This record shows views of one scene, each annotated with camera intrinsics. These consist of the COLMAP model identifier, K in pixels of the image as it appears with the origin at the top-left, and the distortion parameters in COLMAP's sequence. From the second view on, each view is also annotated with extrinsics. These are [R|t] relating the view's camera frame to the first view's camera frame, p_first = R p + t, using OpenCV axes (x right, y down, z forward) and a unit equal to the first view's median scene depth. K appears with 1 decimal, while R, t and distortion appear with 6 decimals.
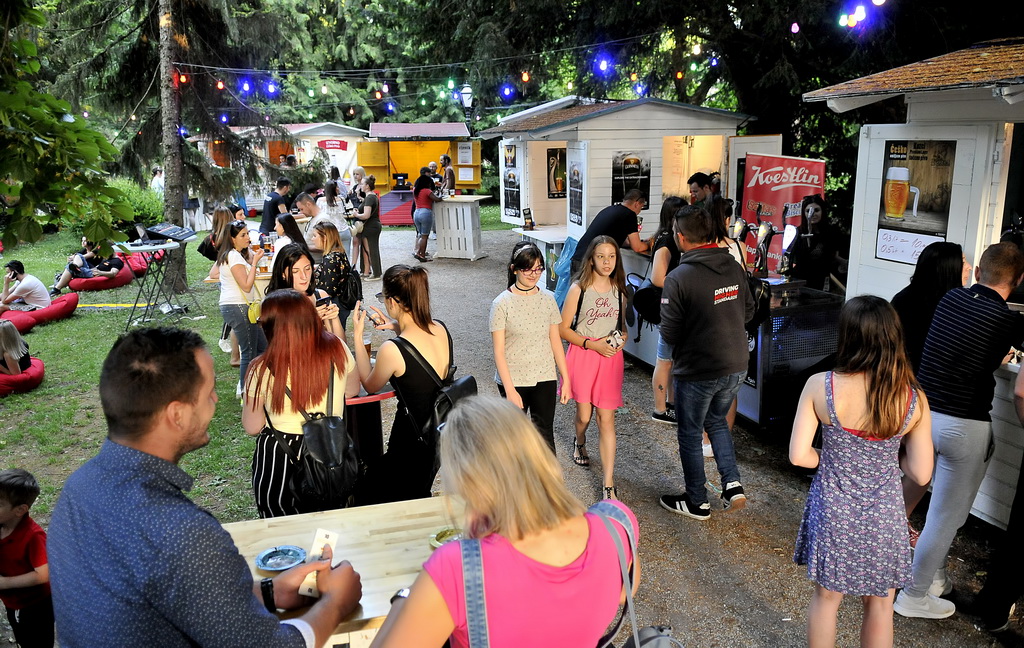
lens RADIAL K [[761.1, 0, 516.7], [0, 761.1, 305.1], [0, 0, 1]] dist [-0.005341, -0.004942]
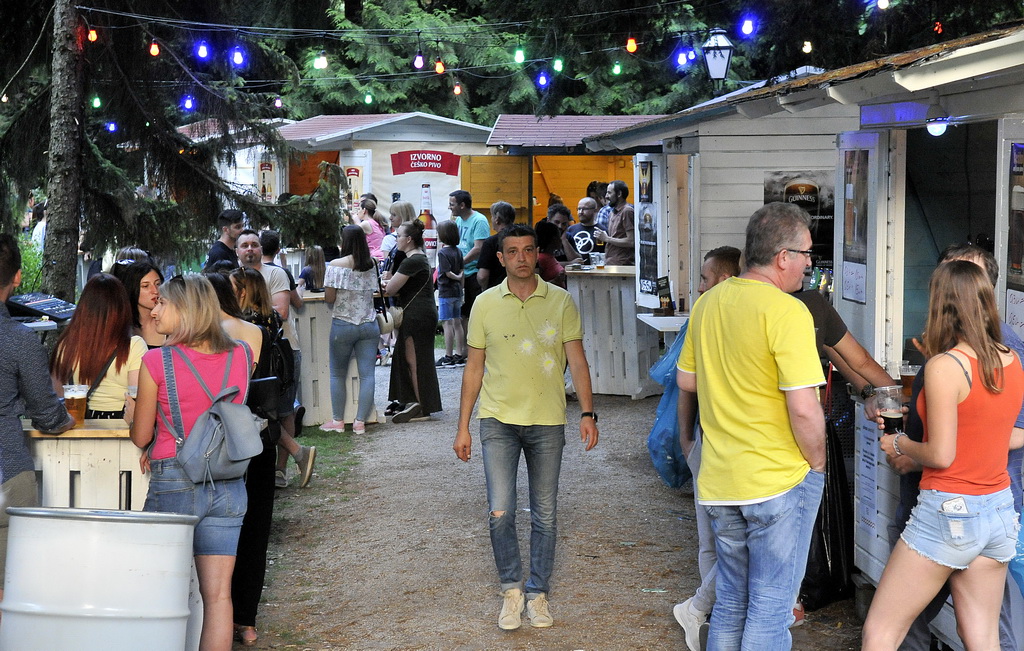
lens RADIAL K [[2433.5, 0, 512.2], [0, 2433.5, 325.6], [0, 0, 1]] dist [0.495965, 0.000000]
pose [[0.966010, 0.024293, -0.257359, 0.314640], [-0.060812, 0.988990, -0.134907, 0.129760], [0.251248, 0.145973, 0.956852, -0.597731]]
